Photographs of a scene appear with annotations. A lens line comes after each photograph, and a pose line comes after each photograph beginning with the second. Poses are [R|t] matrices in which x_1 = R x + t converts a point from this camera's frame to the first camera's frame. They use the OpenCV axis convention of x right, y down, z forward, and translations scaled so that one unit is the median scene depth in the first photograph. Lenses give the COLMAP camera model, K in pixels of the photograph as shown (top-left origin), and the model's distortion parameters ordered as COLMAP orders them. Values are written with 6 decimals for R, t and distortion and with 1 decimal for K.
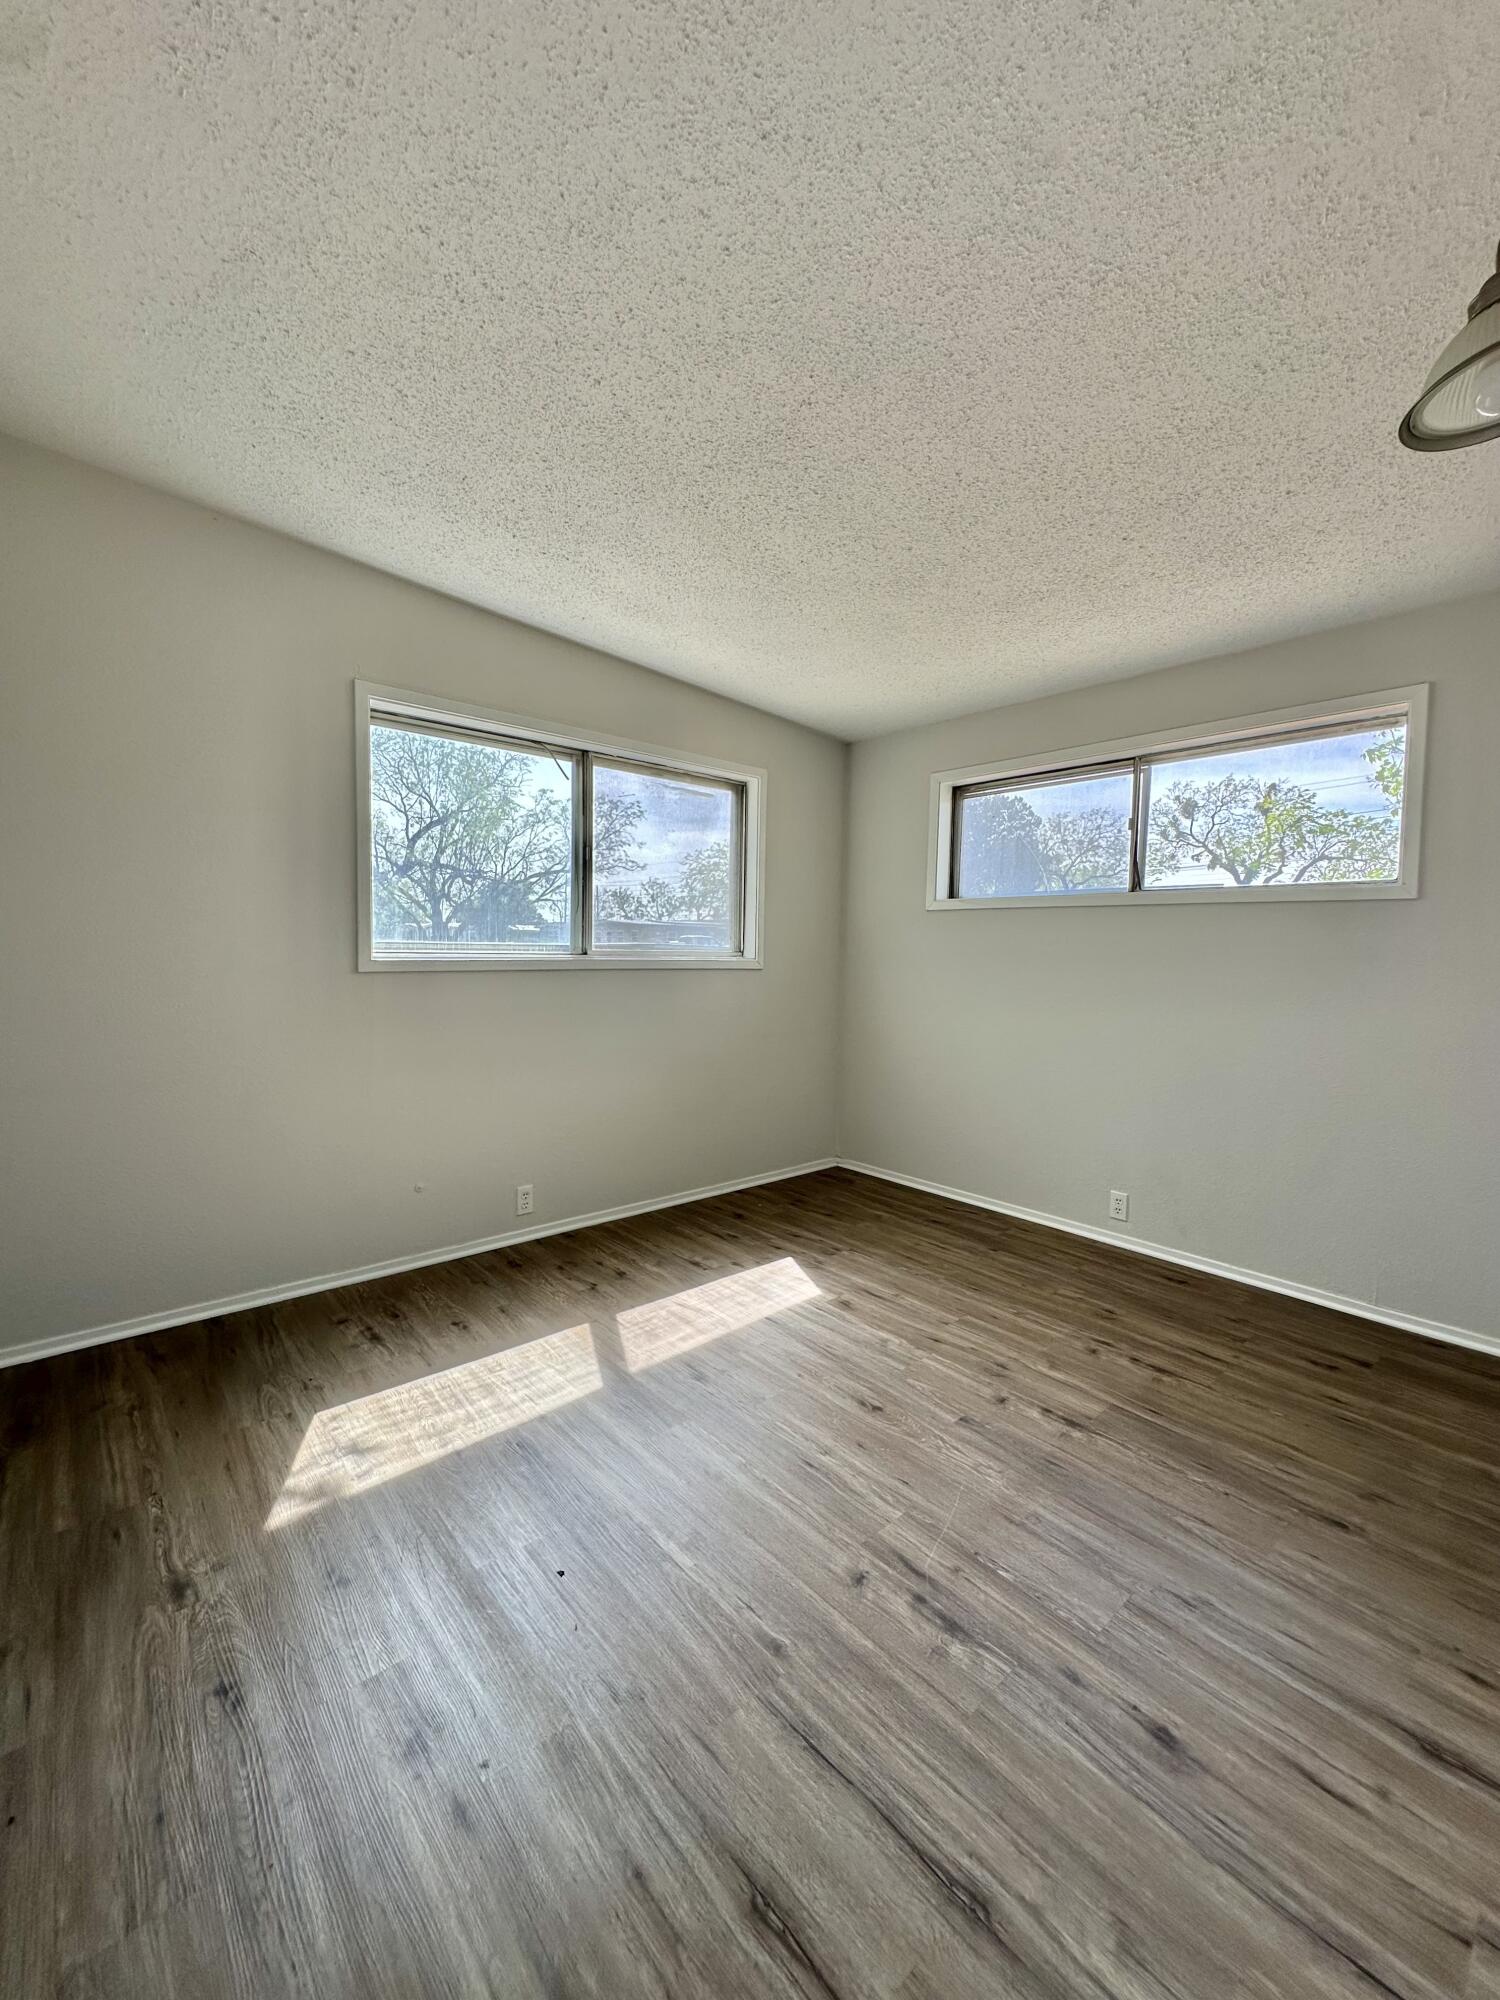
lens RADIAL K [[802.4, 0, 751.7], [0, 802.4, 993.0], [0, 0, 1]] dist [-0.003122, 0.000712]
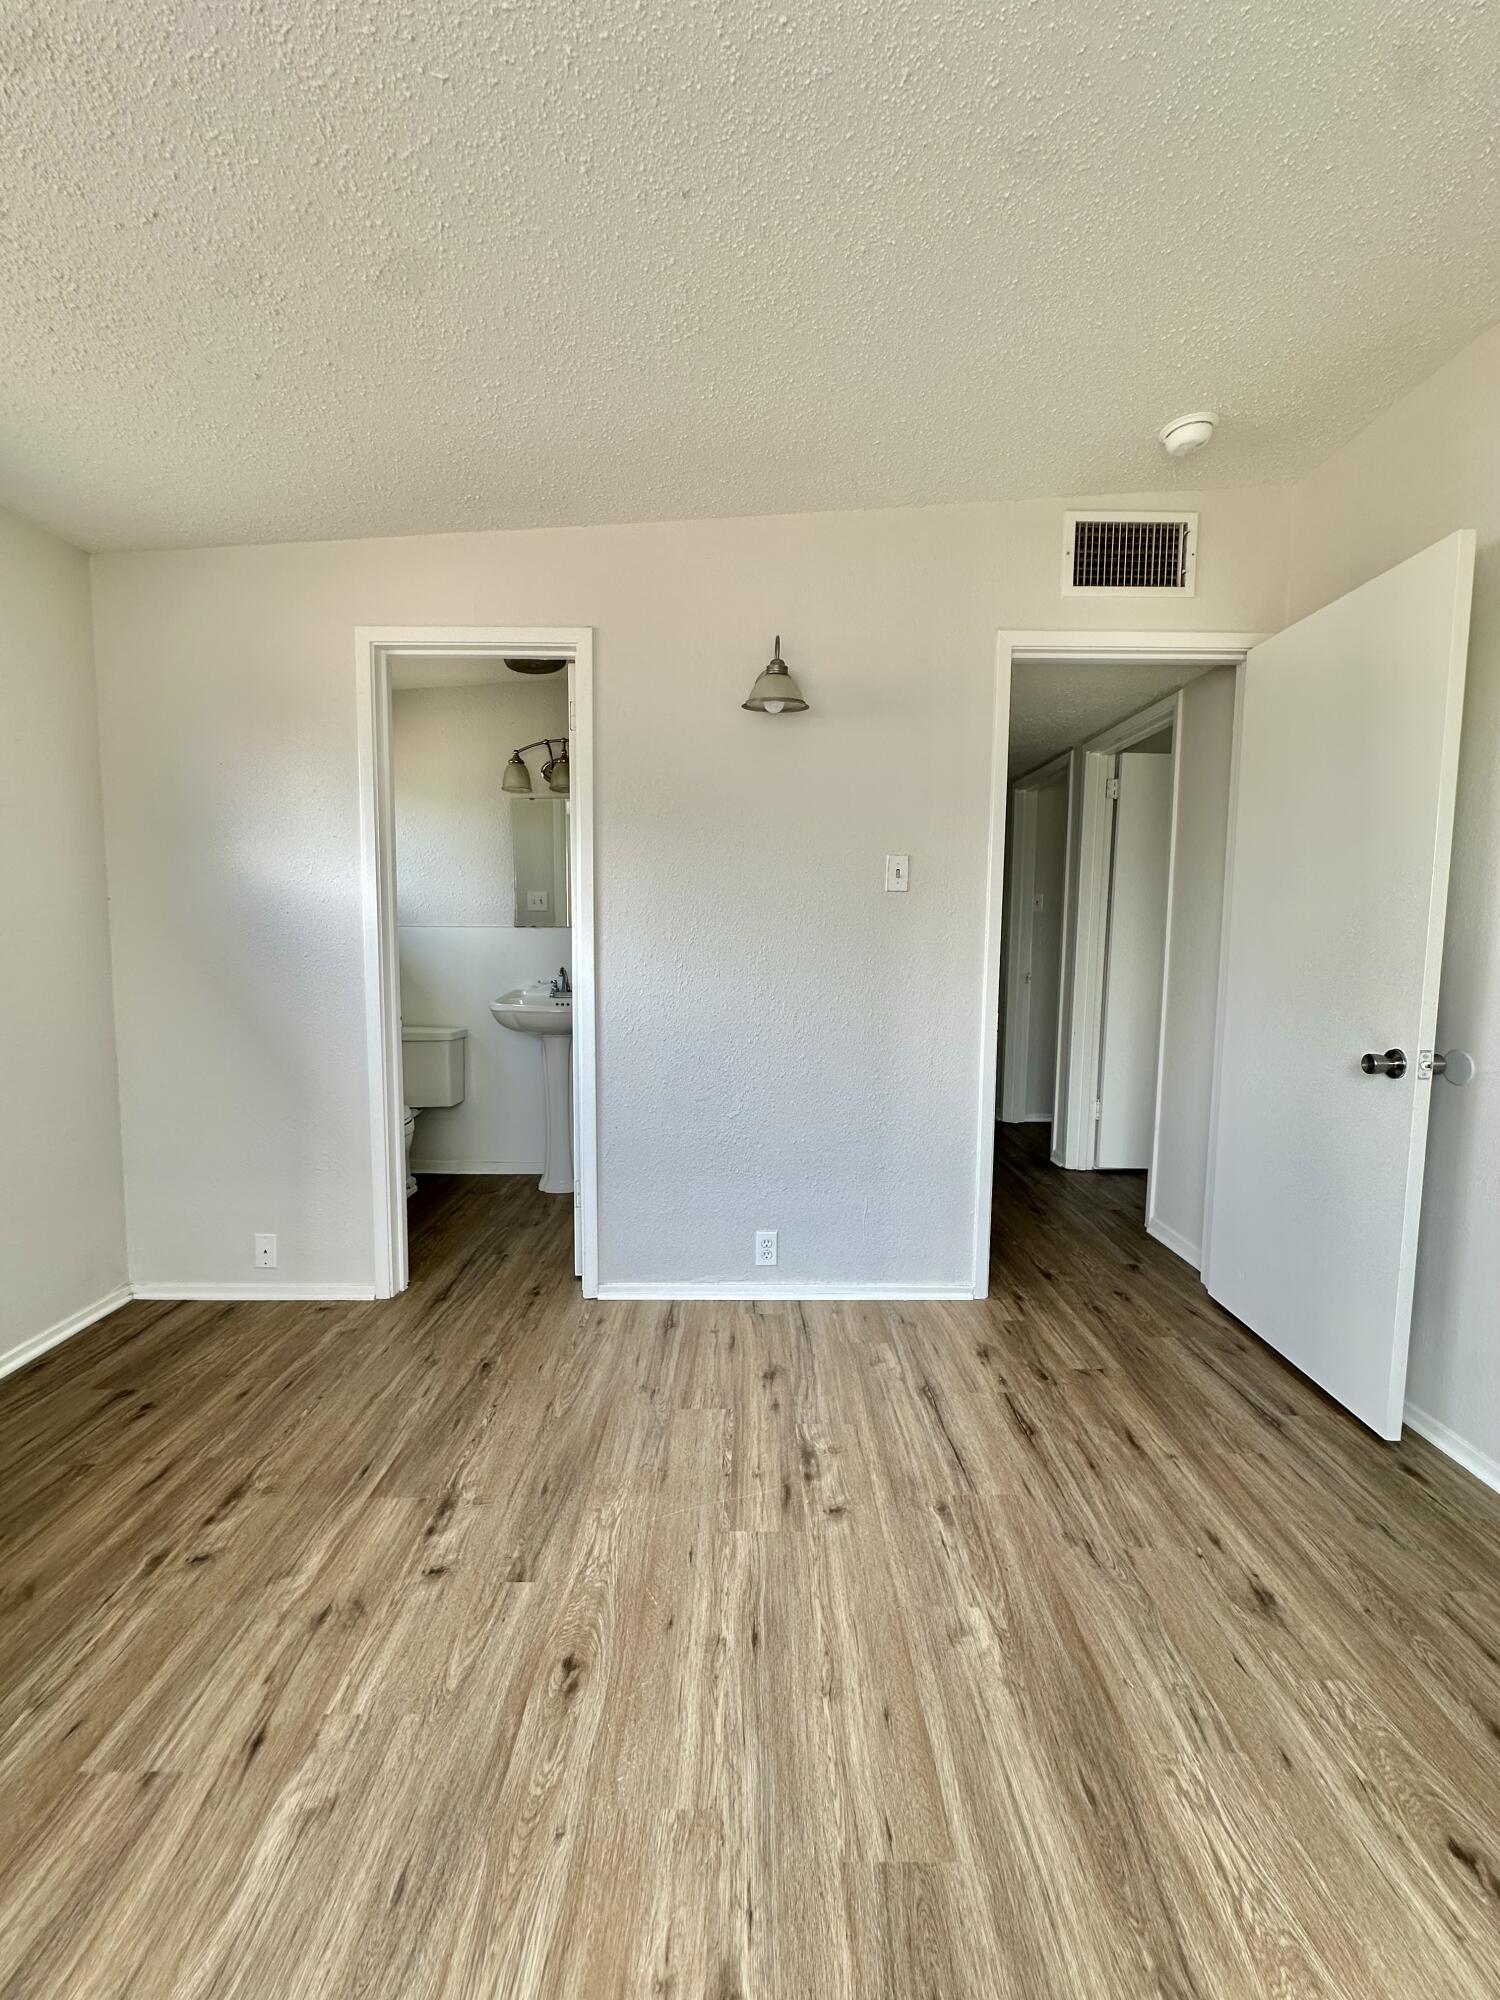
lens RADIAL K [[797.7, 0, 757.4], [0, 797.7, 997.2], [0, 0, 1]] dist [0.001466, 0.000356]
pose [[-0.757381, -0.075958, 0.648540, -0.266507], [0.013880, 0.991114, 0.132289, -0.061585], [-0.652826, 0.109195, -0.749597, 1.112145]]
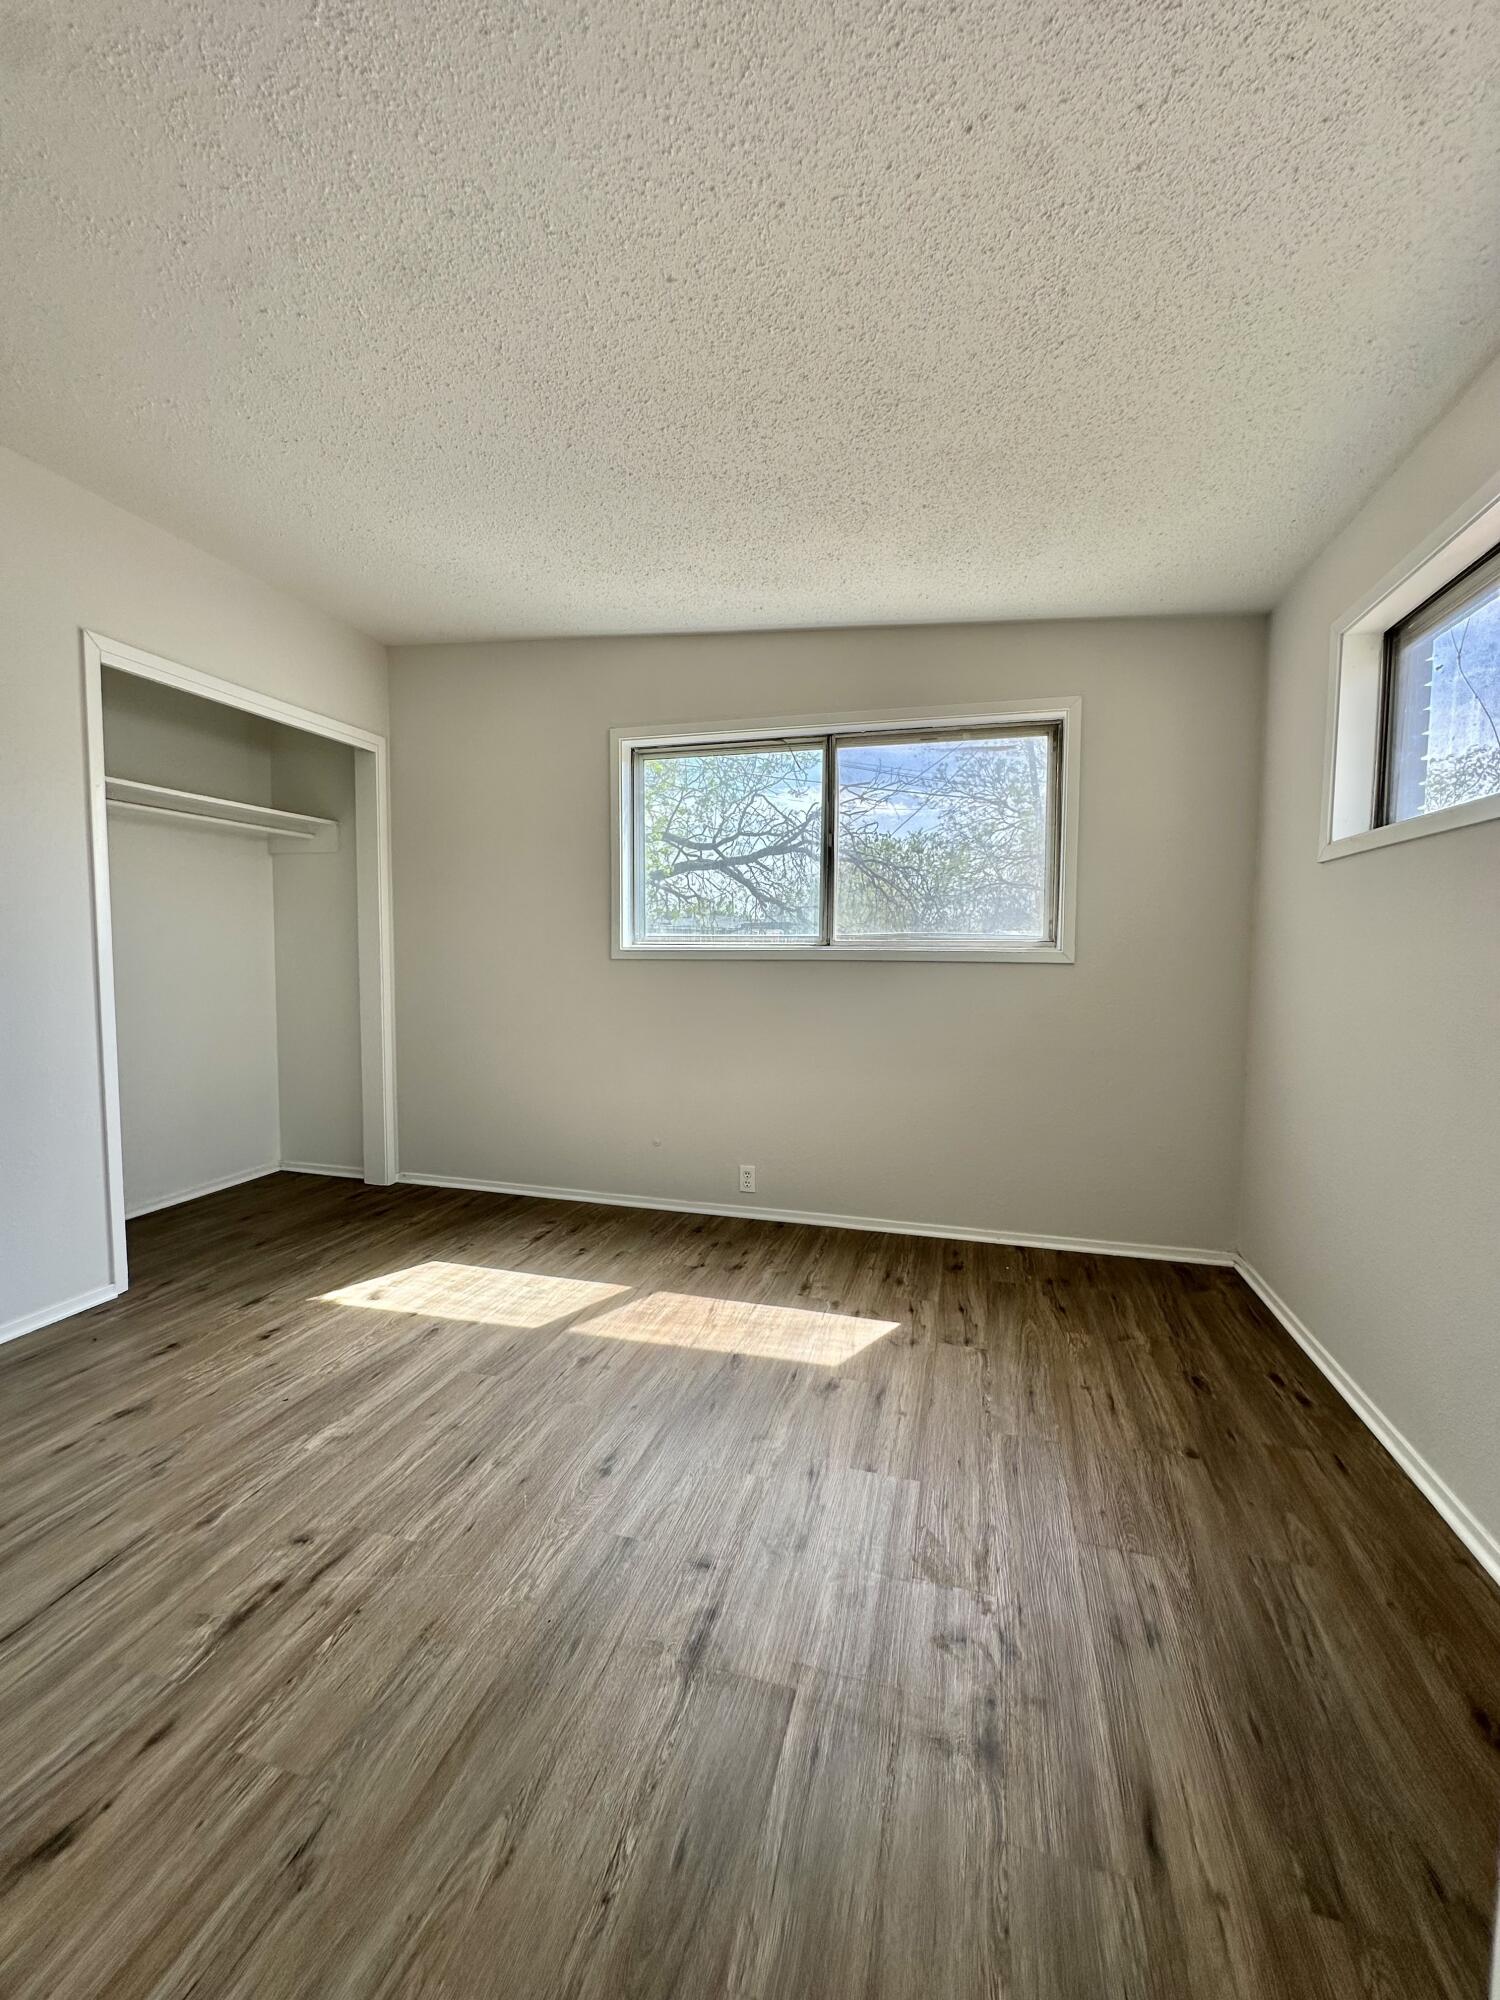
lens RADIAL K [[802.4, 0, 751.7], [0, 802.4, 993.0], [0, 0, 1]] dist [-0.003122, 0.000712]
pose [[0.545018, 0.030710, -0.837862, 0.780180], [-0.043245, 0.999028, 0.008488, 0.007603], [0.837308, 0.031607, 0.545817, 0.557600]]
